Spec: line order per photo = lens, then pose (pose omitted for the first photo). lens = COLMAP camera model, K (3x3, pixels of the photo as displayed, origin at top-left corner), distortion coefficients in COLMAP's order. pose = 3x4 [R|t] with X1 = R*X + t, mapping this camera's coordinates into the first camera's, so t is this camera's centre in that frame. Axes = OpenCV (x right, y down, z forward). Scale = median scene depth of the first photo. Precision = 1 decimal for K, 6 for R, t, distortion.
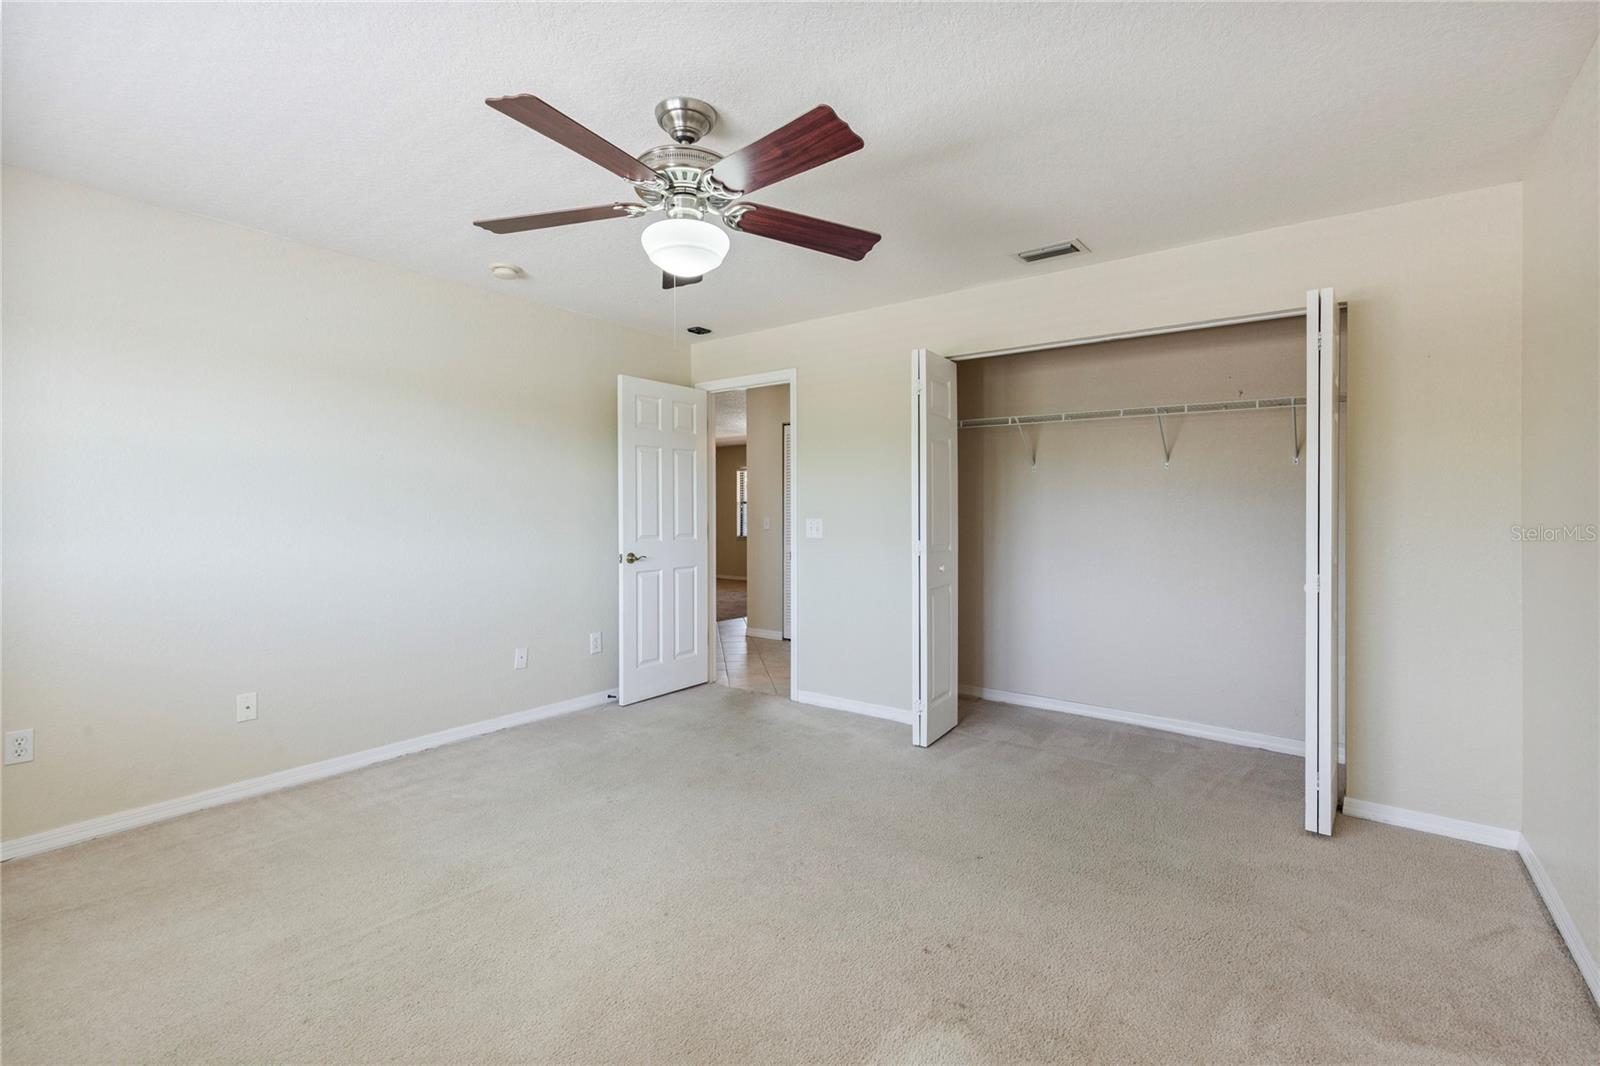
lens RADIAL K [[720.8, 0, 797.3], [0, 720.8, 512.6], [0, 0, 1]] dist [0.006665, 0.000026]
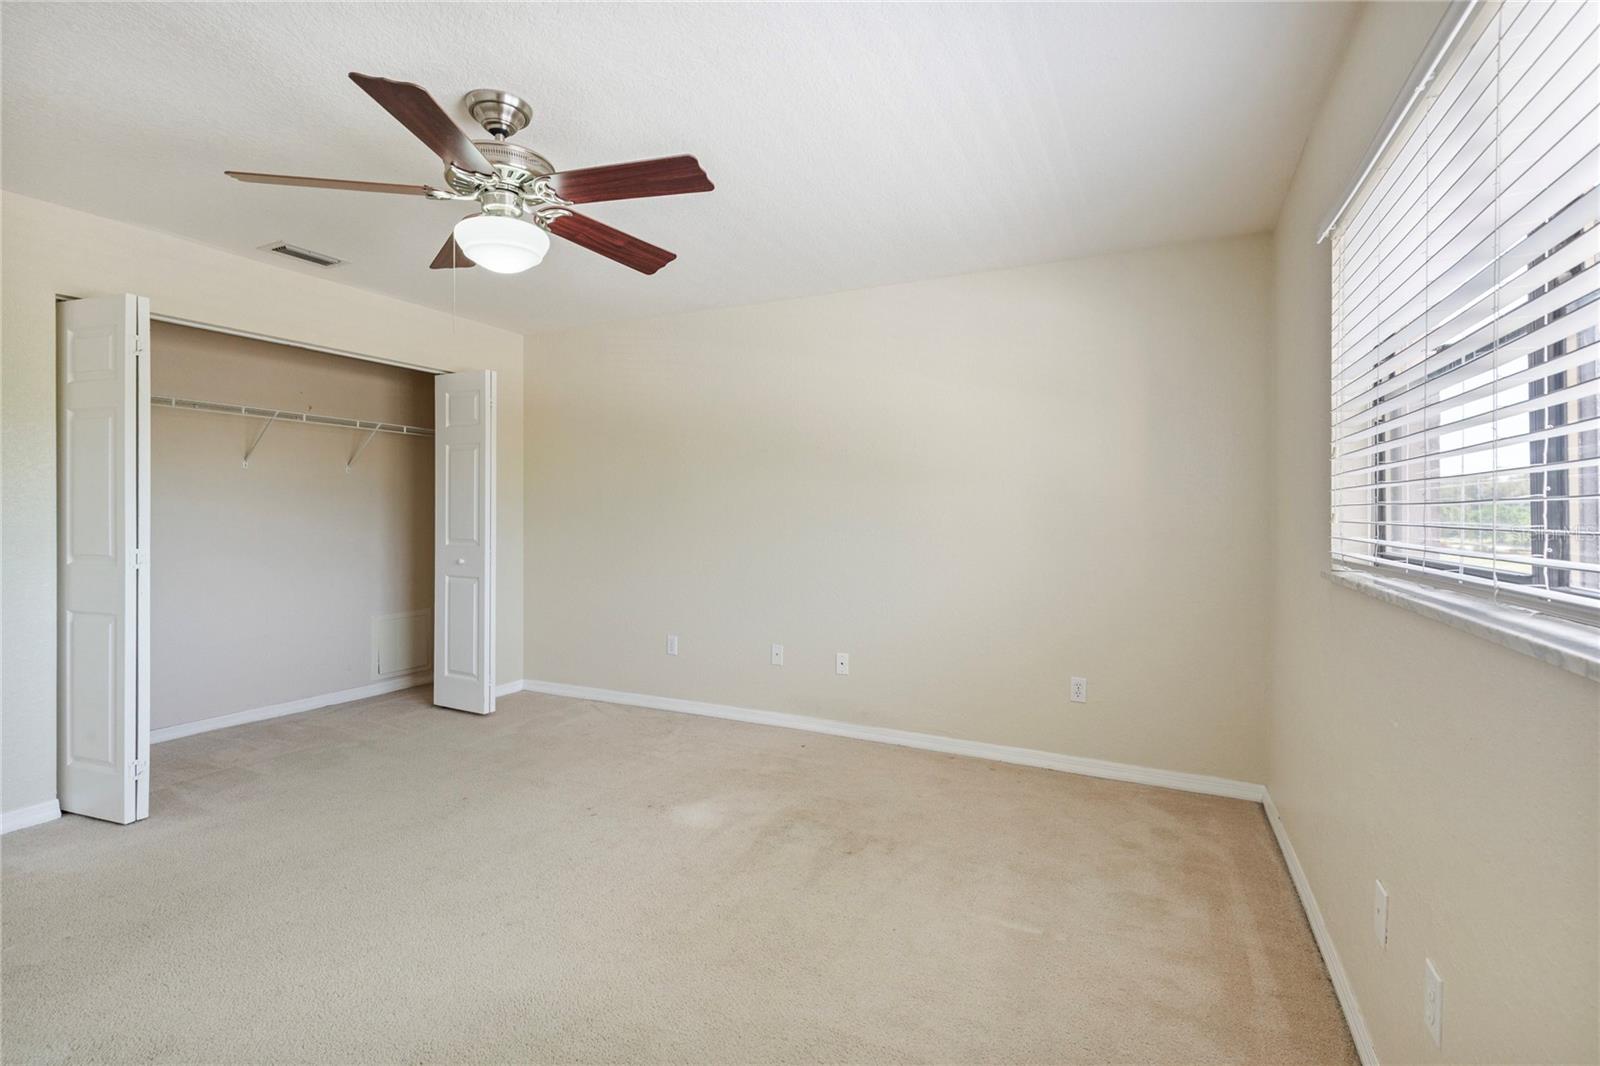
lens RADIAL K [[720.8, 0, 797.3], [0, 720.8, 512.6], [0, 0, 1]] dist [0.006665, 0.000026]
pose [[-0.212901, -0.012799, 0.976990, -0.745432], [-0.003664, 0.999918, 0.012301, -0.013205], [-0.977067, -0.000961, -0.212930, 0.507174]]
